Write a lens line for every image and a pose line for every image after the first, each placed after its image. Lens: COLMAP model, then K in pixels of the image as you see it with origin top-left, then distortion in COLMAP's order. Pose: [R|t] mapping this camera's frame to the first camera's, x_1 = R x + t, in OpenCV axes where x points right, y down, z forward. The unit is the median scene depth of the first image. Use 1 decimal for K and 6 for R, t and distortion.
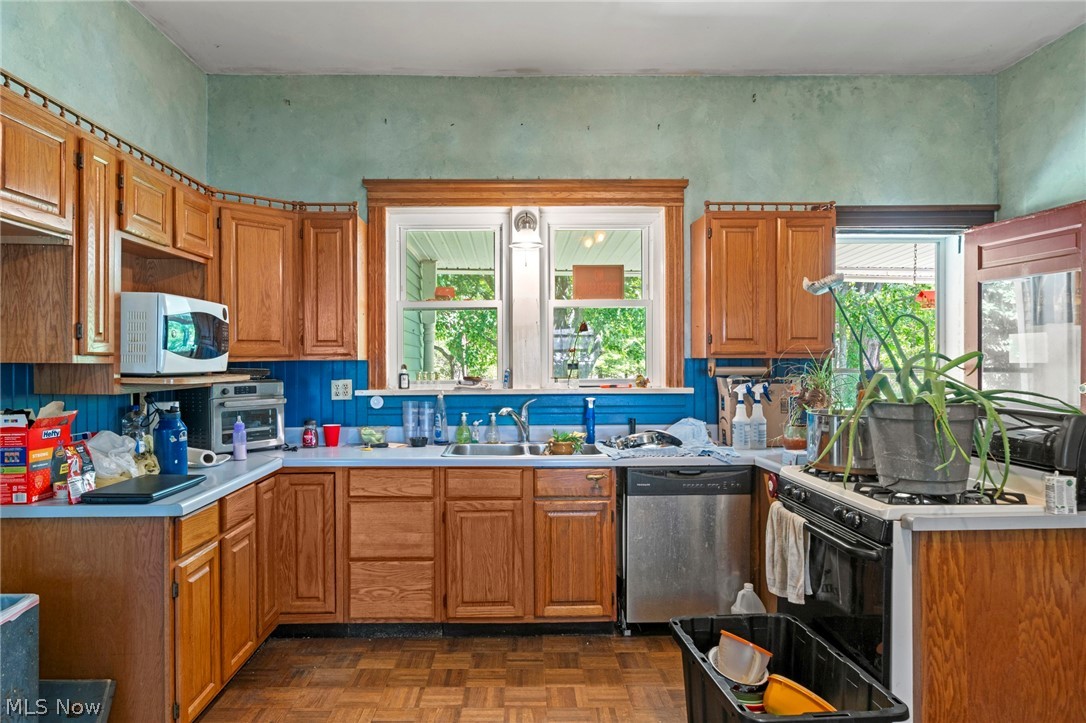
lens RADIAL K [[651.1, 0, 543.0], [0, 651.1, 361.5], [0, 0, 1]] dist [0.003137, 0.001317]
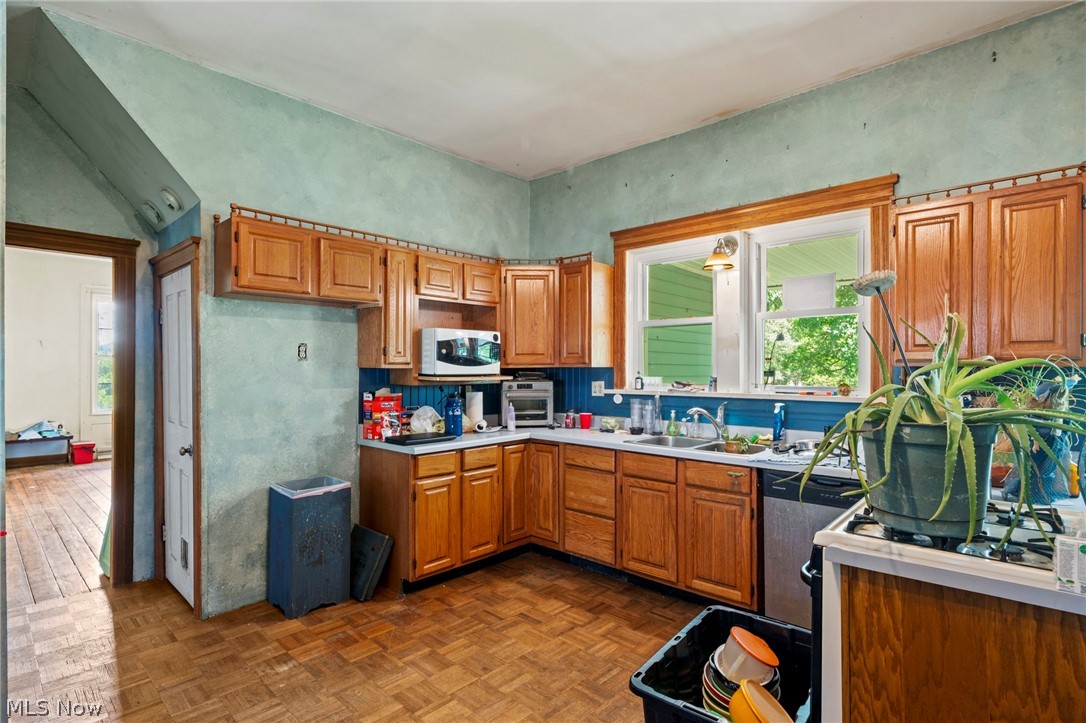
lens RADIAL K [[537.7, 0, 543.2], [0, 537.7, 369.7], [0, 0, 1]] dist [-0.000272, 0.000807]
pose [[0.728036, 0.006917, -0.685504, 0.464678], [-0.004706, 0.999976, 0.005092, -0.001948], [0.685523, -0.000482, 0.728051, 0.116872]]
